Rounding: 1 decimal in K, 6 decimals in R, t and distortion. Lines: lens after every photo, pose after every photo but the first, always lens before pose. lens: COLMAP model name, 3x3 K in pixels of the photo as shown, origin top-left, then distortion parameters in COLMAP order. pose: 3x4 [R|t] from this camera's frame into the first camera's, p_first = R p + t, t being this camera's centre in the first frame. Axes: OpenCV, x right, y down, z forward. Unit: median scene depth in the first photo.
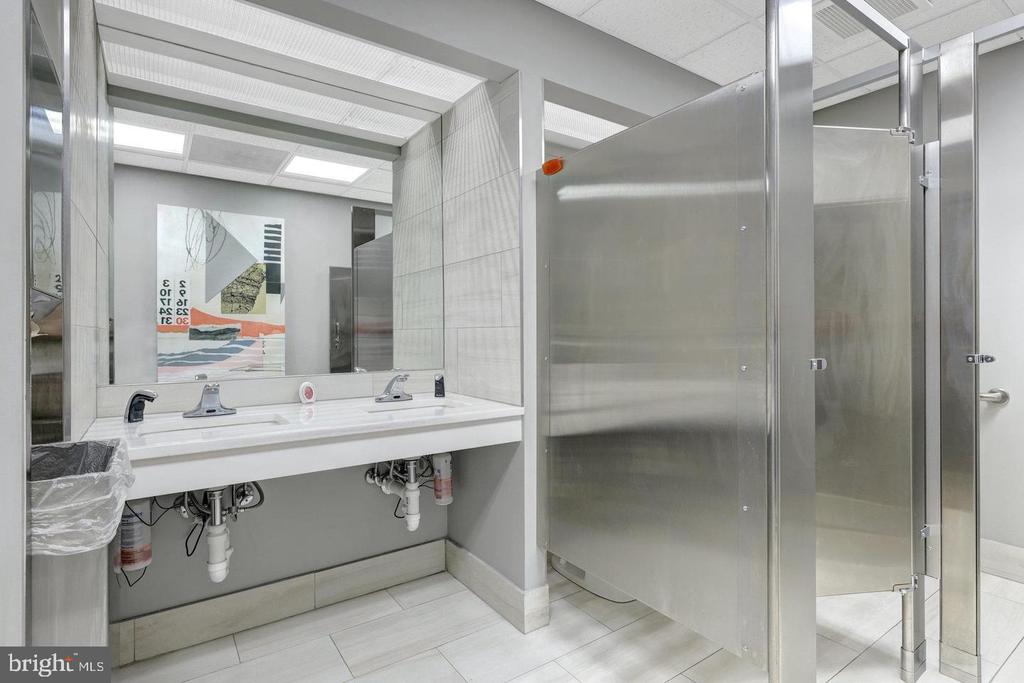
lens RADIAL K [[517.5, 0, 507.1], [0, 517.5, 335.3], [0, 0, 1]] dist [-0.004035, 0.000078]
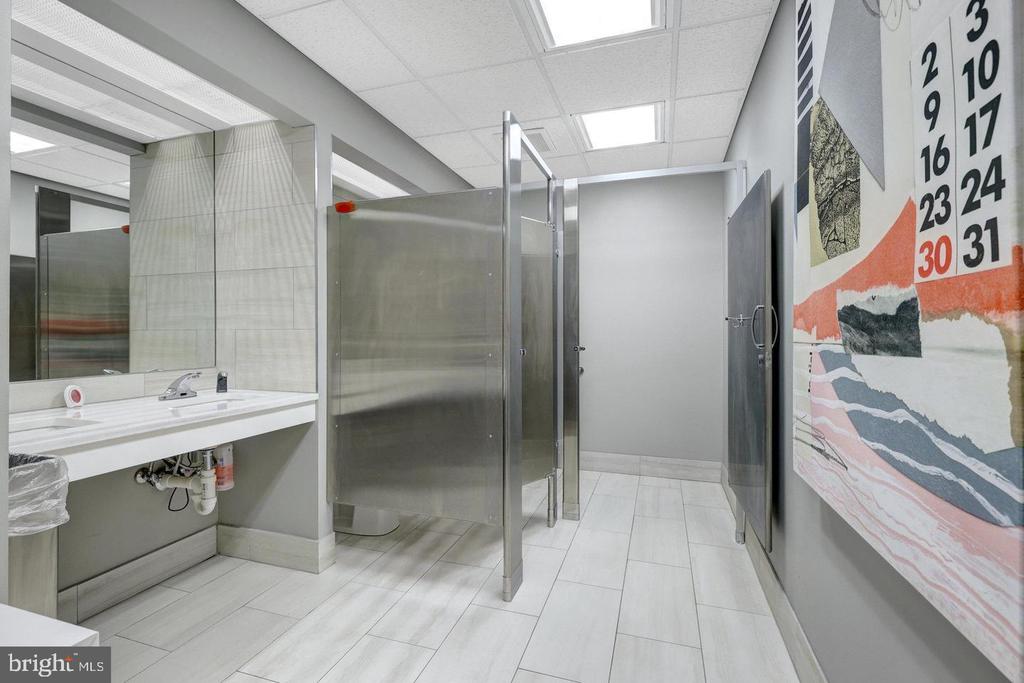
lens RADIAL K [[463.8, 0, 515.5], [0, 463.8, 337.7], [0, 0, 1]] dist [-0.002325, -0.001025]
pose [[0.789996, -0.001242, 0.613111, -0.264021], [-0.000516, 0.999996, 0.002690, 0.000118], [-0.613112, -0.002441, 0.789992, -0.173949]]
